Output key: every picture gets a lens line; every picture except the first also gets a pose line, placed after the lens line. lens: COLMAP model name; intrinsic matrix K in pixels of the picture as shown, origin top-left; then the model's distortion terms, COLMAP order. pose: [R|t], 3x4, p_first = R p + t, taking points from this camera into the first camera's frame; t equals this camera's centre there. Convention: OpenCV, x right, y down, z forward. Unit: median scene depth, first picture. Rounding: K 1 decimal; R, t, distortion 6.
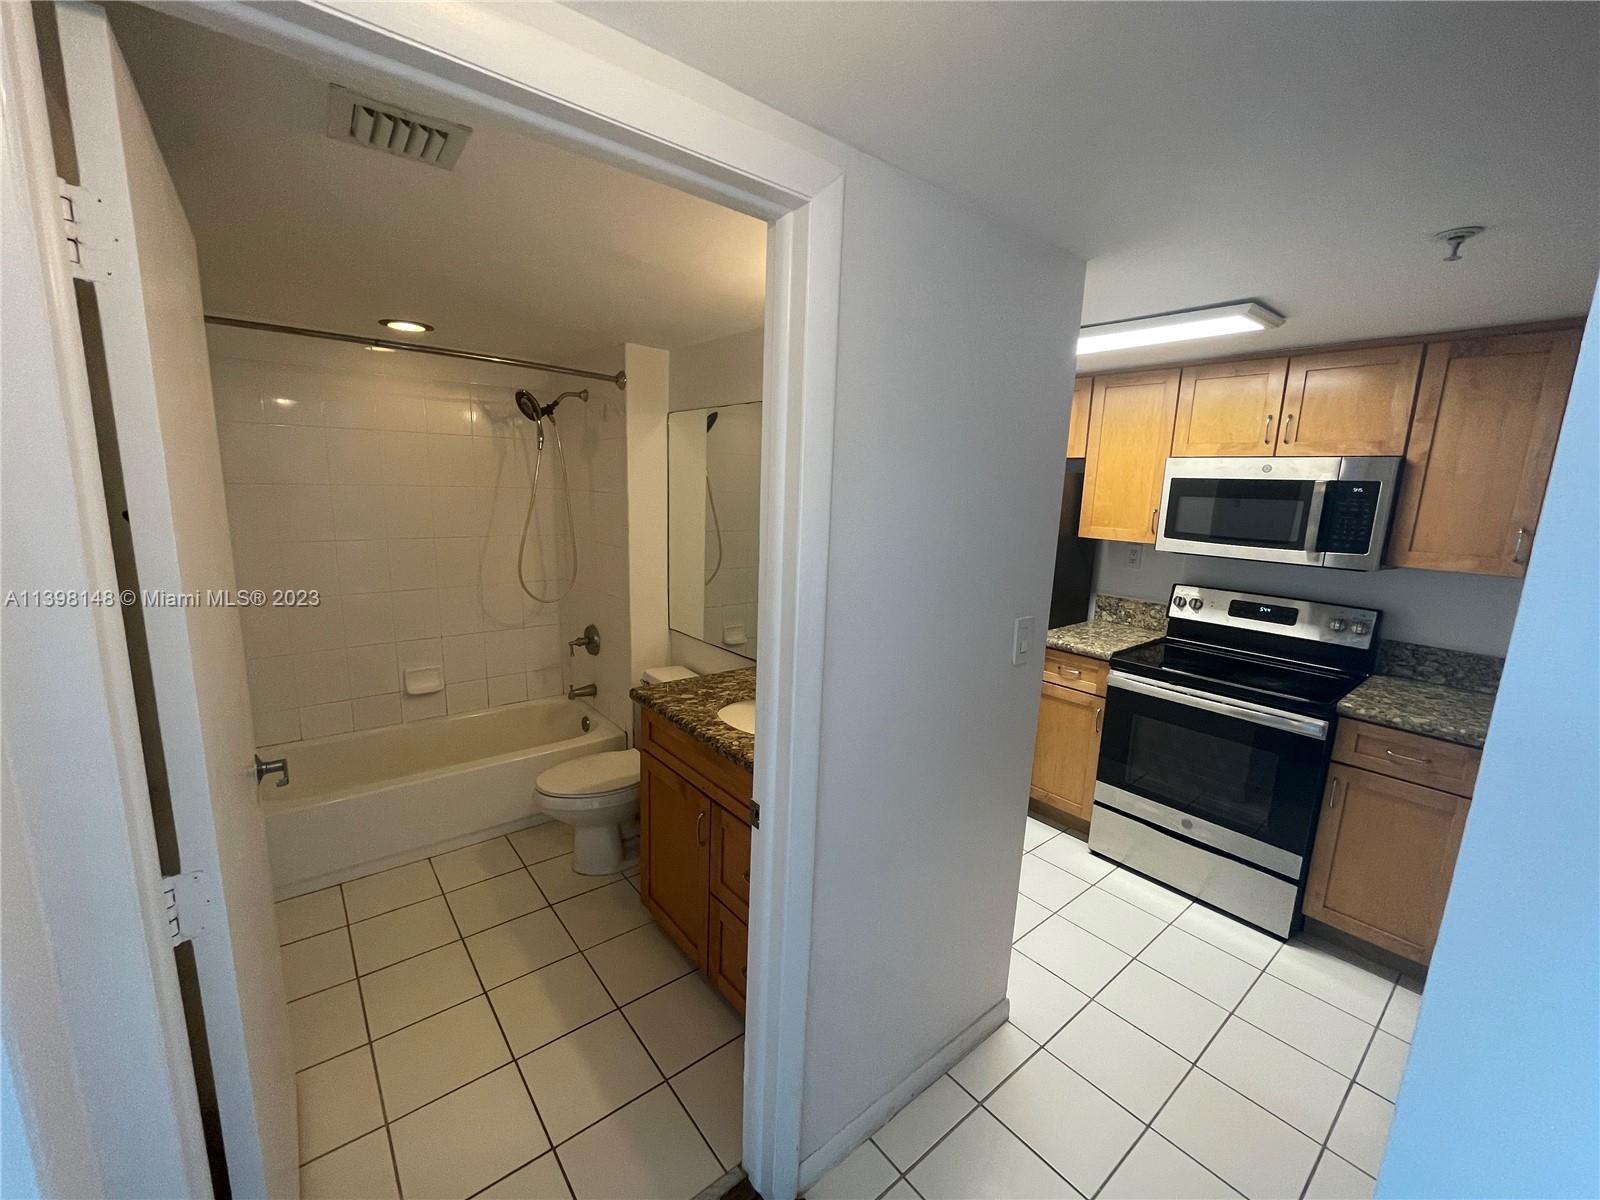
lens RADIAL K [[645.5, 0, 800.0], [0, 645.5, 600.0], [0, 0, 1]] dist [-0.002041, -0.000975]
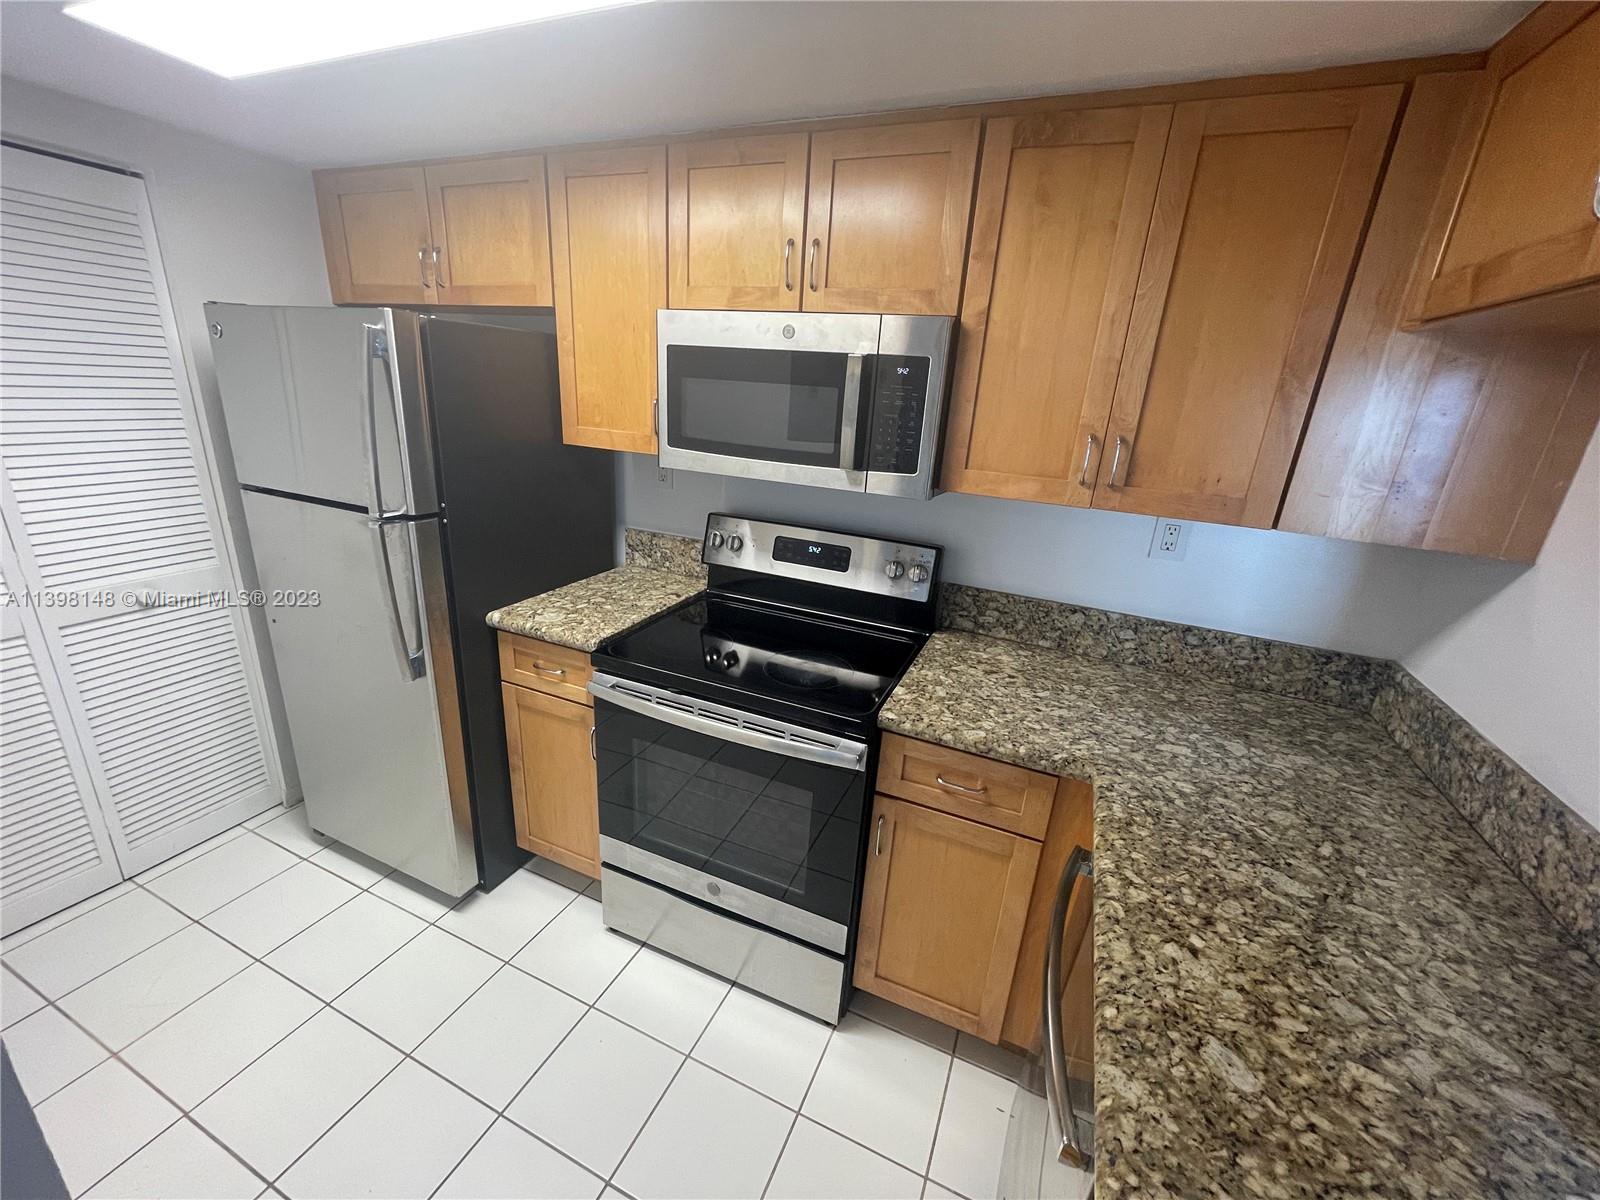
lens RADIAL K [[645.5, 0, 800.0], [0, 645.5, 600.0], [0, 0, 1]] dist [-0.002041, -0.000975]
pose [[0.888277, -0.123548, 0.442379, 0.386848], [0.049435, 0.983265, 0.175346, -0.054376], [-0.456639, -0.133887, 0.879520, 0.379009]]
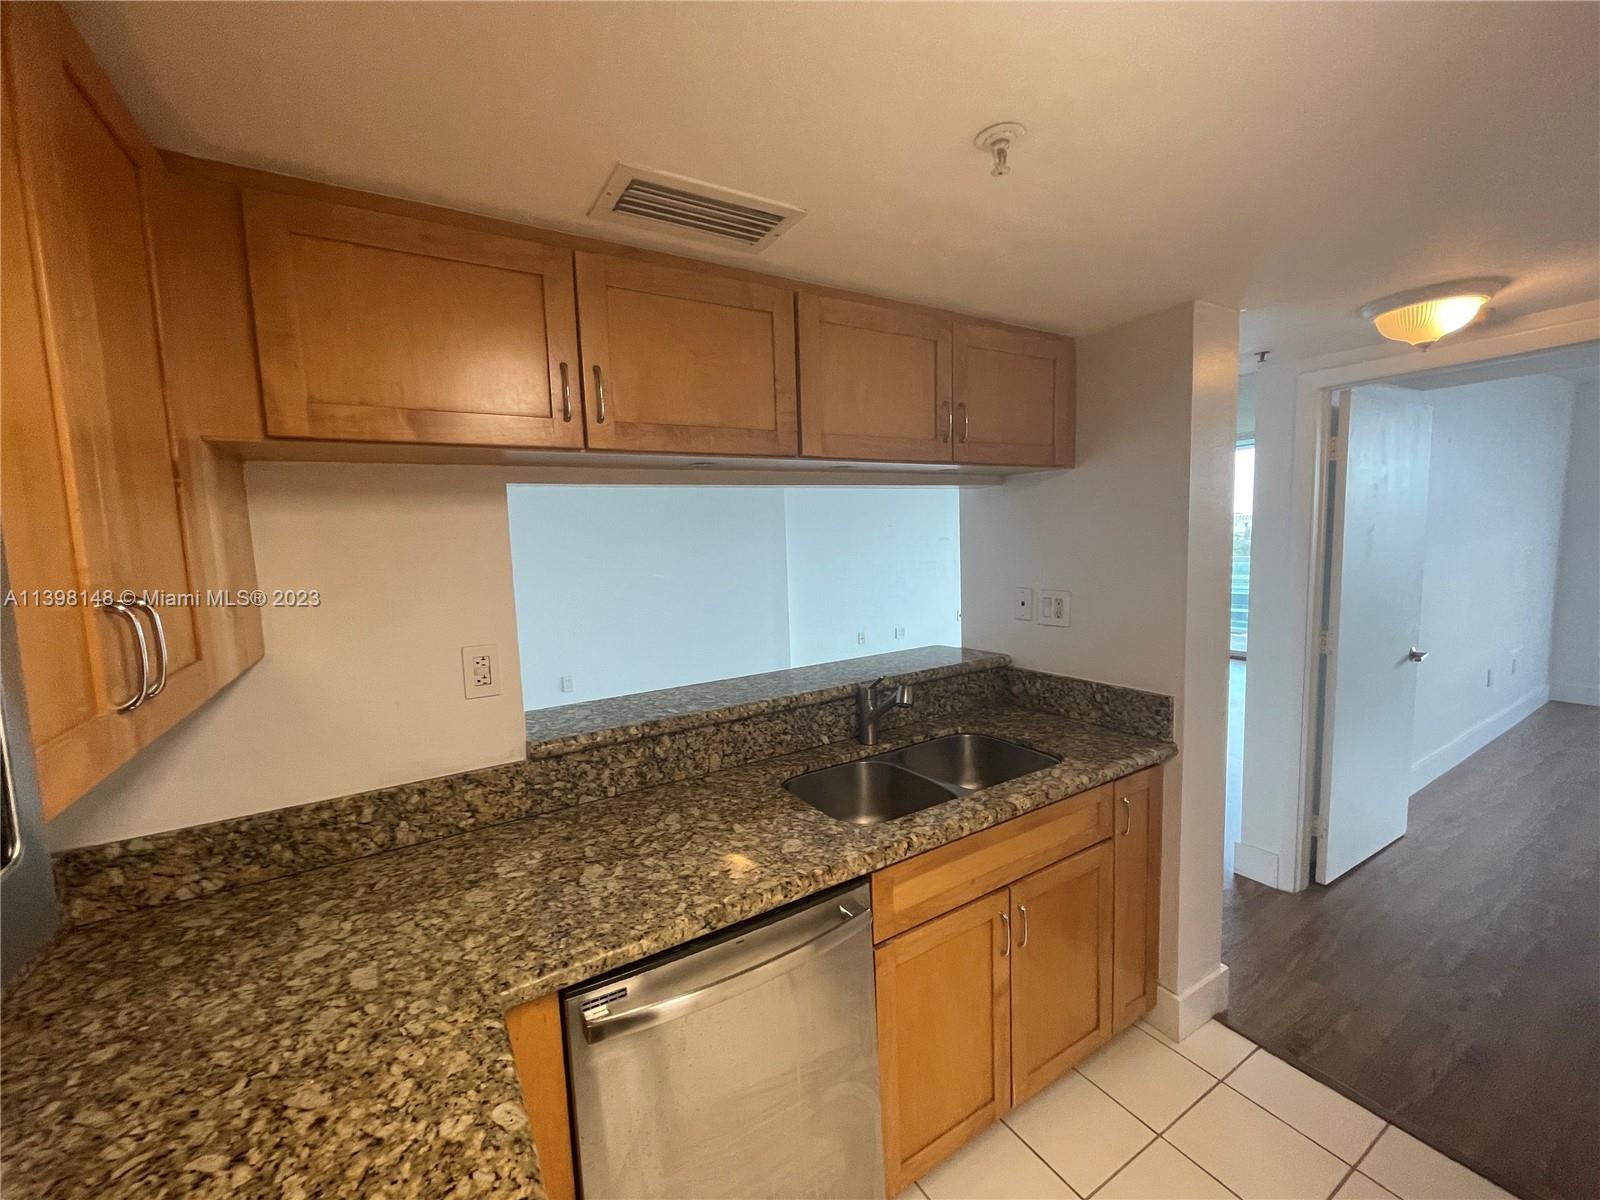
lens RADIAL K [[645.5, 0, 800.0], [0, 645.5, 600.0], [0, 0, 1]] dist [-0.002041, -0.000975]
pose [[-0.990709, -0.012468, 0.135426, 0.551308], [0.026604, 0.958782, 0.282896, -0.137538], [-0.133371, 0.283870, -0.949542, 0.898391]]
